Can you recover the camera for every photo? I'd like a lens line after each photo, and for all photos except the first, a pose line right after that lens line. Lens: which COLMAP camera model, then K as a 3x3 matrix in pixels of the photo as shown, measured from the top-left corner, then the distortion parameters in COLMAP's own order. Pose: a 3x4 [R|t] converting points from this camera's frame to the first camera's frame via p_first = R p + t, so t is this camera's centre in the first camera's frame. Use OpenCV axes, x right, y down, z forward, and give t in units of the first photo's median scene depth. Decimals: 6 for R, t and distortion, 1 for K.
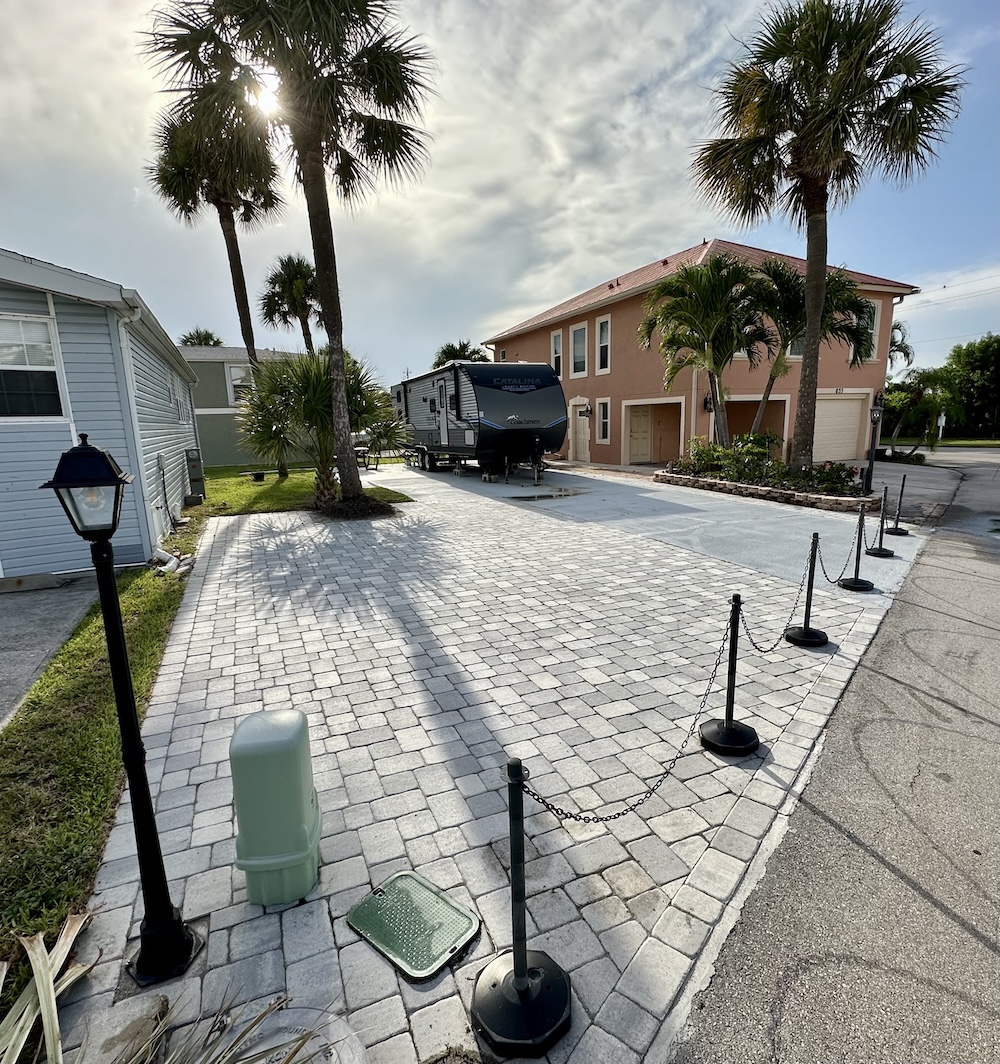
lens RADIAL K [[598.8, 0, 508.9], [0, 598.8, 549.1], [0, 0, 1]] dist [-0.005415, 0.001755]
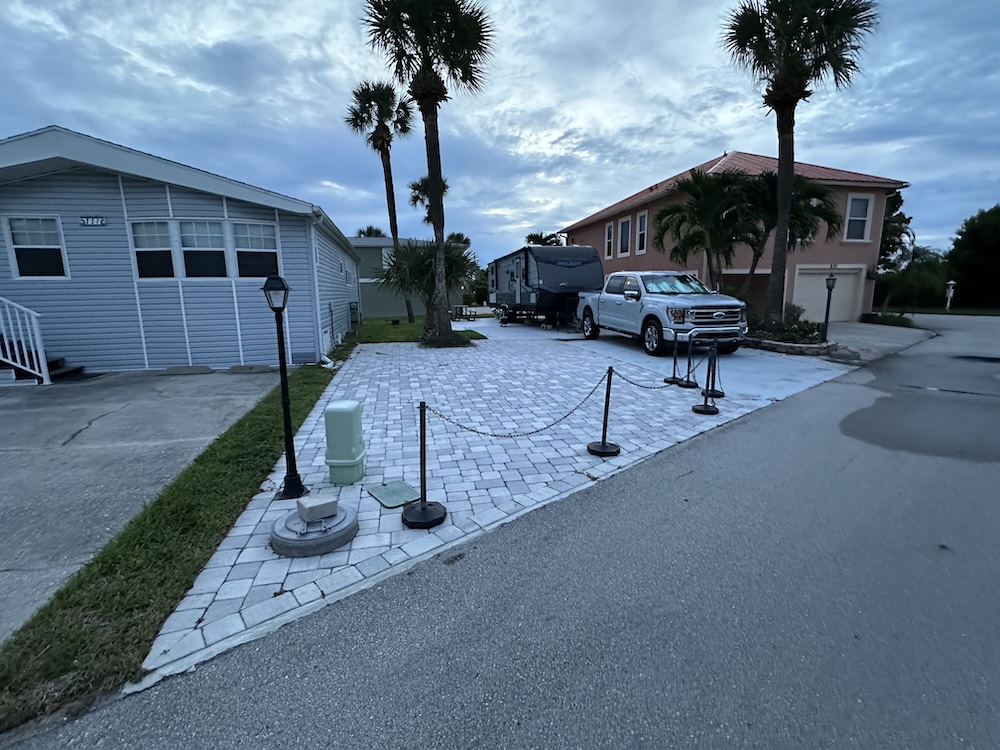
lens RADIAL K [[457.3, 0, 495.0], [0, 457.3, 374.1], [0, 0, 1]] dist [-0.007420, 0.000121]
pose [[0.978954, 0.047498, -0.198477, 0.074398], [-0.053568, 0.998243, -0.025321, 0.029088], [0.196925, 0.035420, 0.979778, -0.086584]]
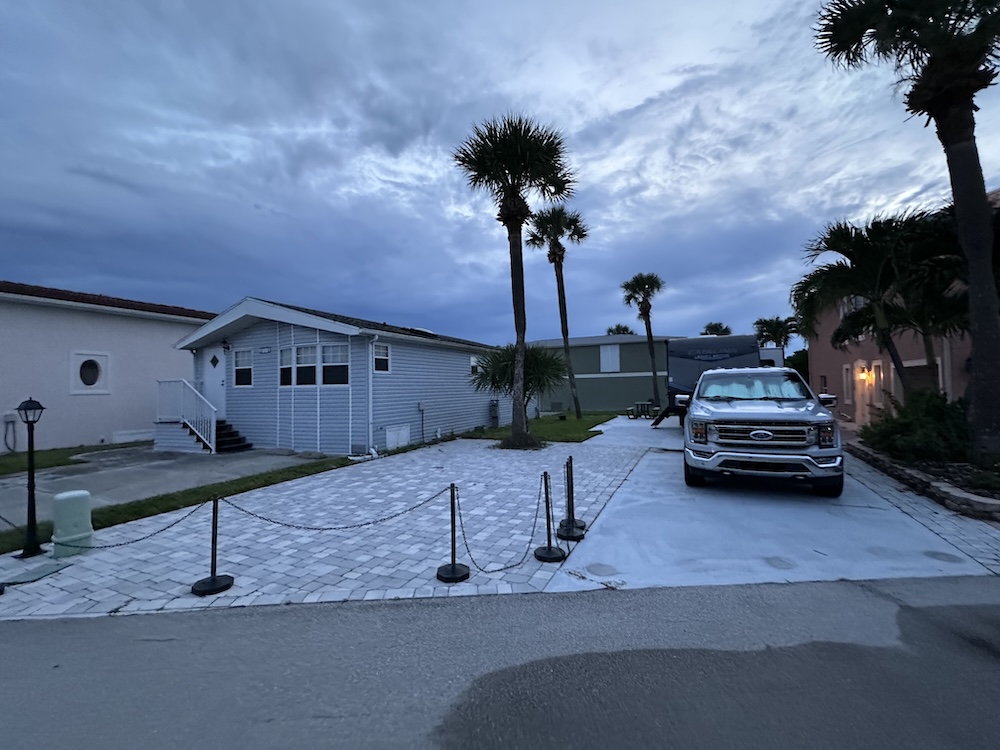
lens RADIAL K [[441.3, 0, 502.0], [0, 441.3, 375.2], [0, 0, 1]] dist [-0.002276, -0.000067]
pose [[0.659216, -0.009388, -0.751895, 0.401189], [-0.154739, 0.976828, -0.147863, -0.043783], [0.735860, 0.213821, 0.642488, 0.154789]]
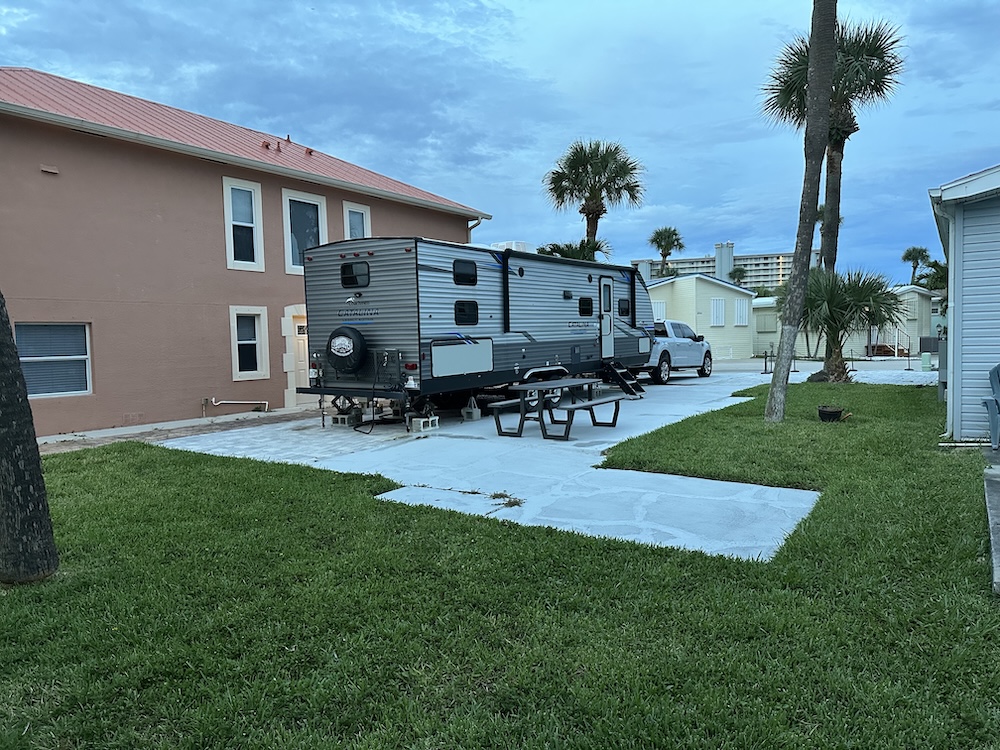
lens RADIAL K [[704.2, 0, 501.2], [0, 704.2, 375.7], [0, 0, 1]] dist [0.001062, 0.000076]
pose [[-0.545093, -0.005684, 0.838356, -0.955813], [0.211100, 0.966828, 0.143811, -0.370807], [-0.811363, 0.255367, -0.525811, 1.896639]]
